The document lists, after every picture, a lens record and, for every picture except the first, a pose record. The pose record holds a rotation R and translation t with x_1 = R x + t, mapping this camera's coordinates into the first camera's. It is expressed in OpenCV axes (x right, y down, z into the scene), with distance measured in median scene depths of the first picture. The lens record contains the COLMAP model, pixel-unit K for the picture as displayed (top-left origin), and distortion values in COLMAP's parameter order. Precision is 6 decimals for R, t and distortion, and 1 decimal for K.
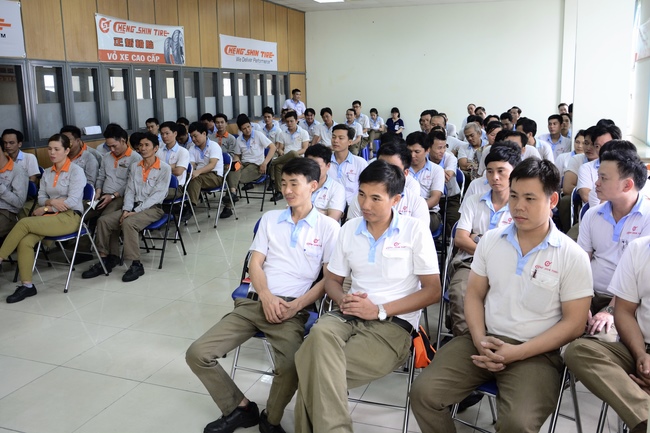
lens RADIAL K [[579.8, 0, 327.7], [0, 579.8, 200.1], [0, 0, 1]] dist [-0.103243, 0.093783]
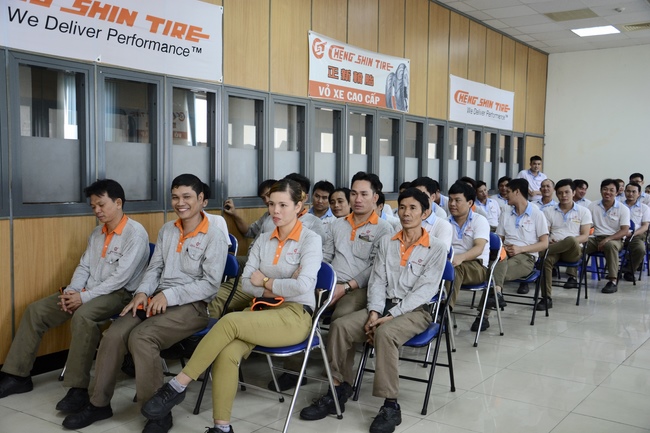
lens RADIAL K [[690.3, 0, 324.6], [0, 690.3, 217.6], [0, 0, 1]] dist [0.014192, 0.000000]
pose [[0.966869, 0.045868, -0.251119, -0.185922], [-0.076075, 0.990799, -0.111933, 0.004694], [0.243675, 0.127328, 0.961462, 0.220861]]
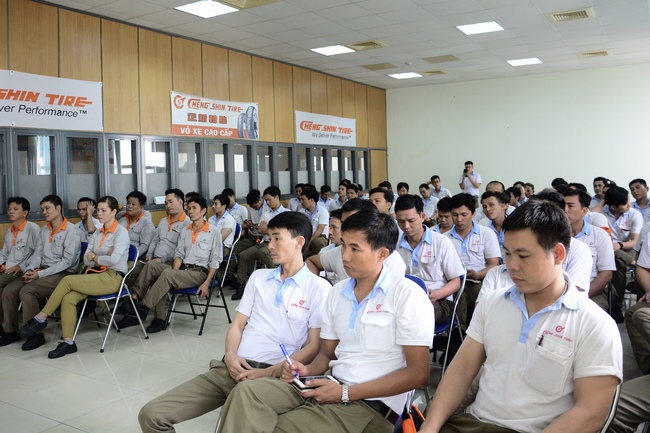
lens RADIAL K [[576.5, 0, 303.0], [0, 576.5, 190.1], [0, 0, 1]] dist [-0.121952, 0.047753]
pose [[0.976444, -0.006345, -0.215678, 0.075819], [-0.028044, 0.987357, -0.156012, 0.018943], [0.213941, 0.158385, 0.963921, 0.053793]]
